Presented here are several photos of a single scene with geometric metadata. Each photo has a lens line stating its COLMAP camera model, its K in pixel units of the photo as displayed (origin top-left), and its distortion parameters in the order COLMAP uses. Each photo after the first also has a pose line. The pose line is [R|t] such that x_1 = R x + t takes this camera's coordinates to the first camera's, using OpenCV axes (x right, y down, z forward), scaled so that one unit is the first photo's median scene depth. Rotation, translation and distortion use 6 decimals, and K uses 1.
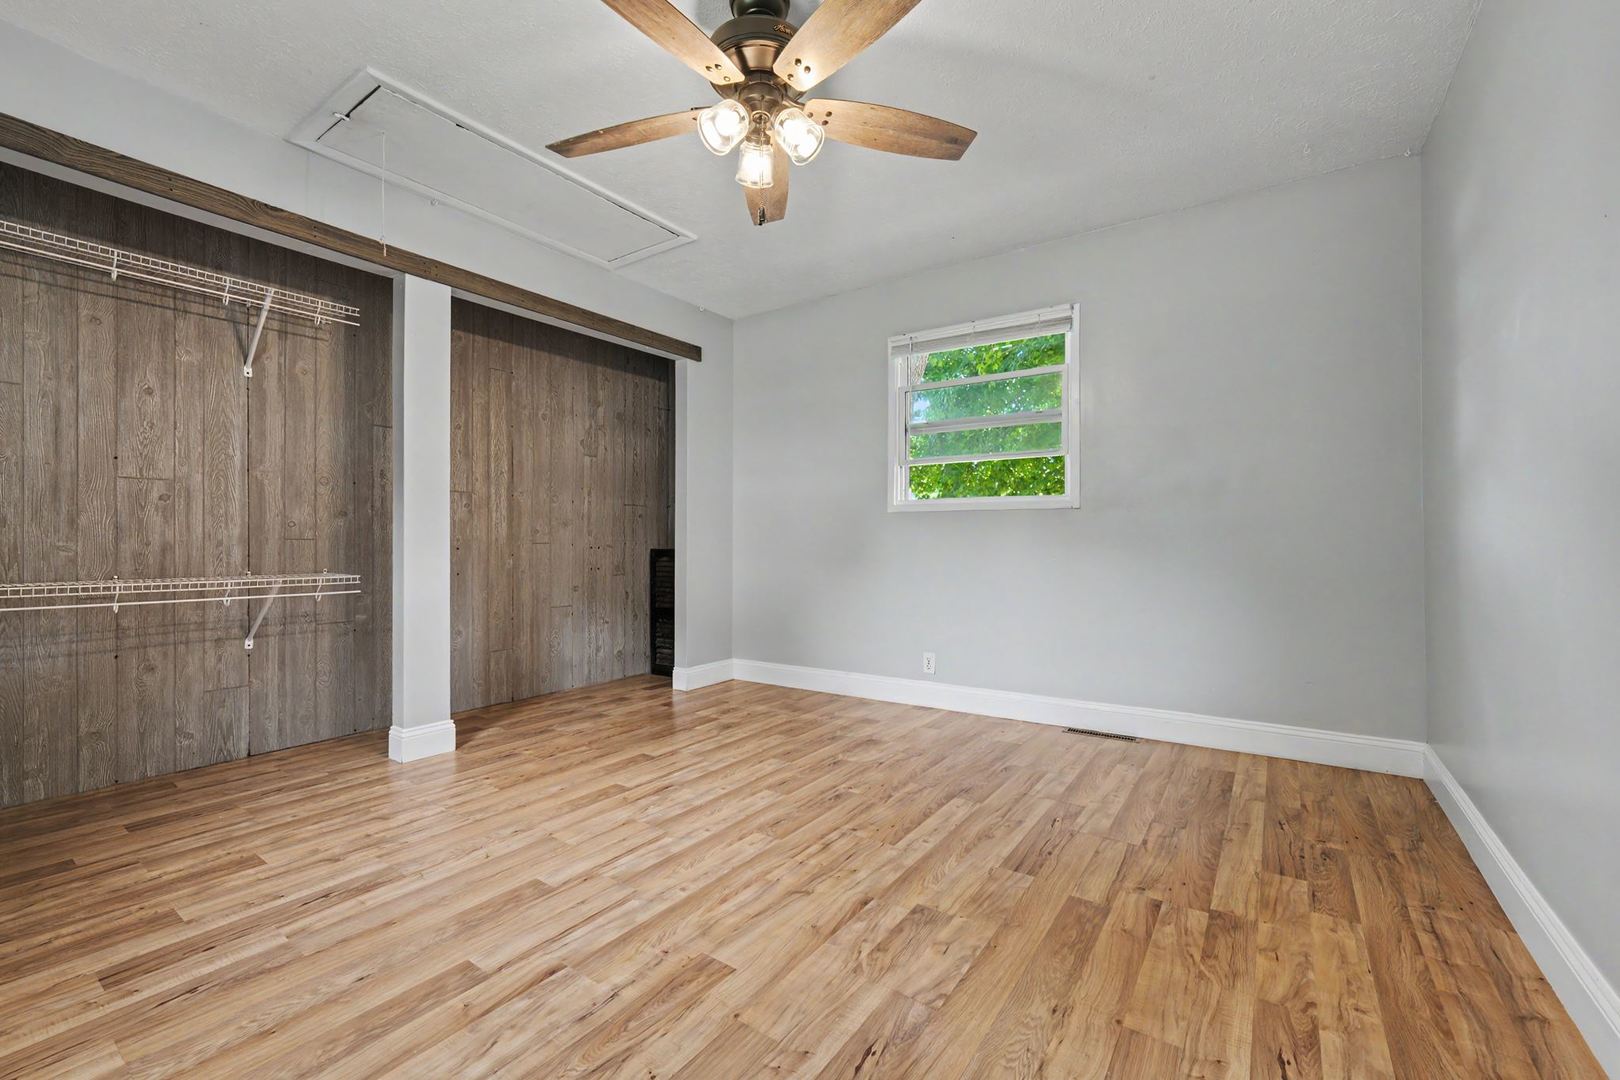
lens RADIAL K [[680.4, 0, 809.4], [0, 680.4, 538.8], [0, 0, 1]] dist [-0.003702, -0.000414]
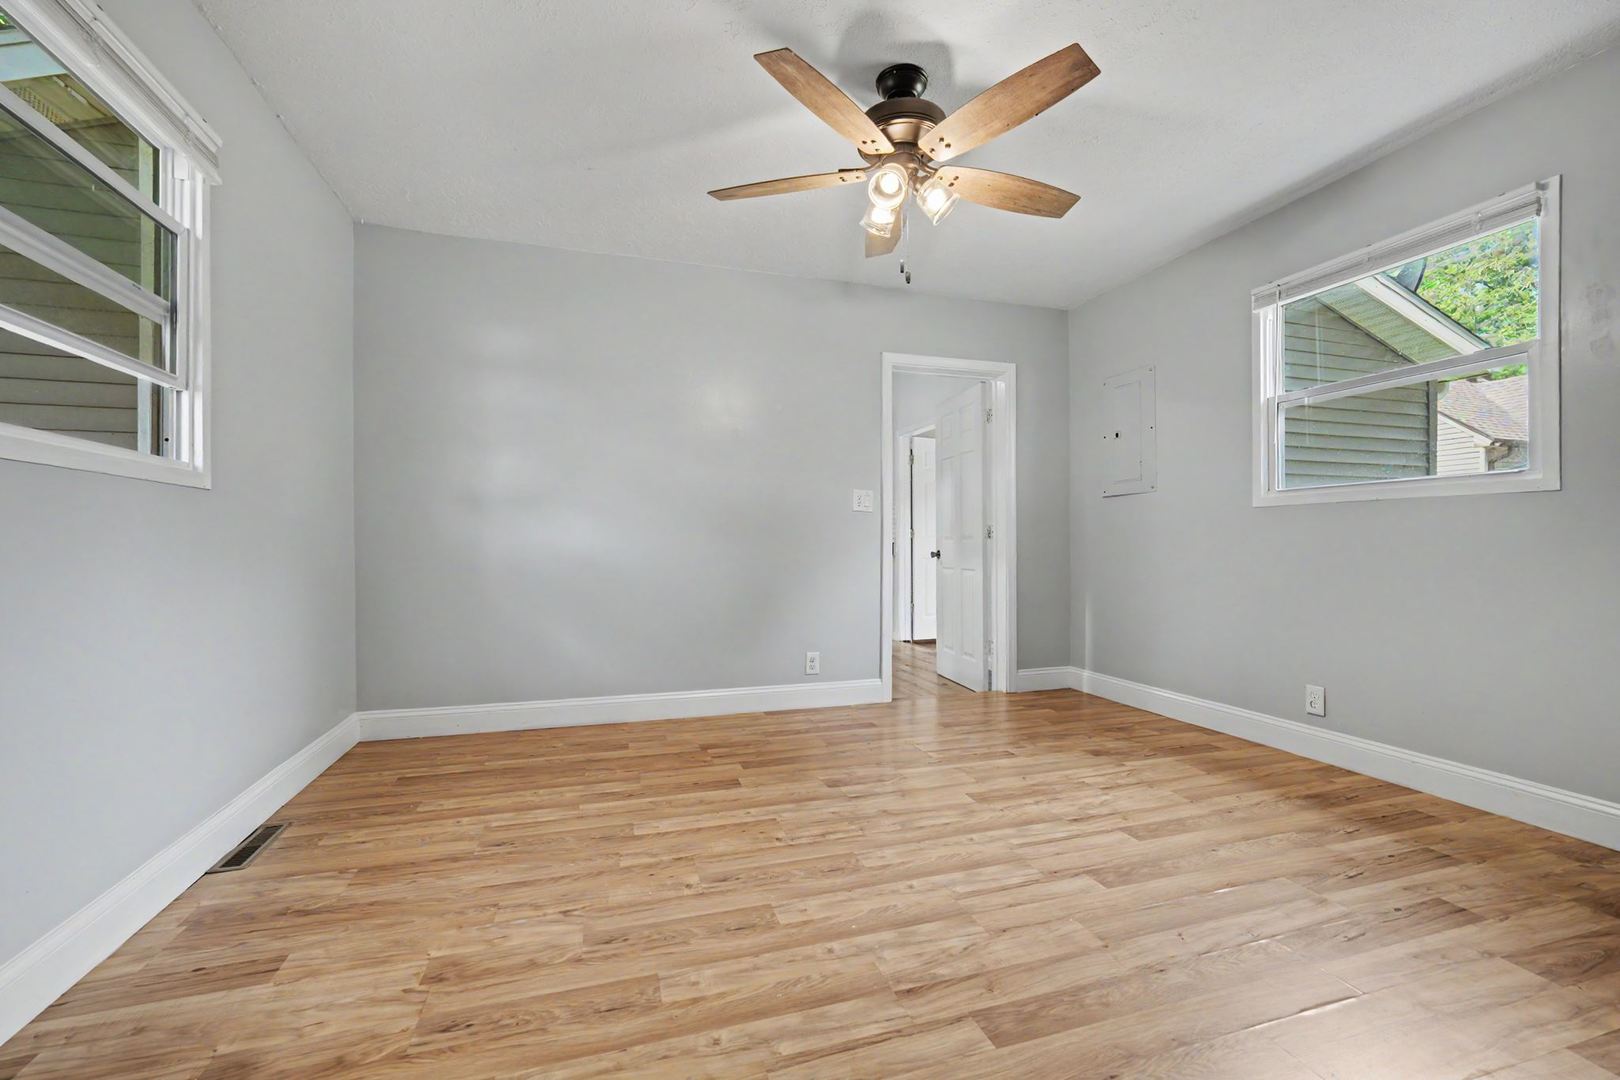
lens RADIAL K [[680.4, 0, 809.0], [0, 680.4, 542.0], [0, 0, 1]] dist [-0.003702, -0.000414]
pose [[-0.793508, 0.003432, 0.608551, -0.655905], [0.001974, 0.999993, -0.003066, 0.003250], [-0.608557, -0.001232, -0.793509, 2.029179]]
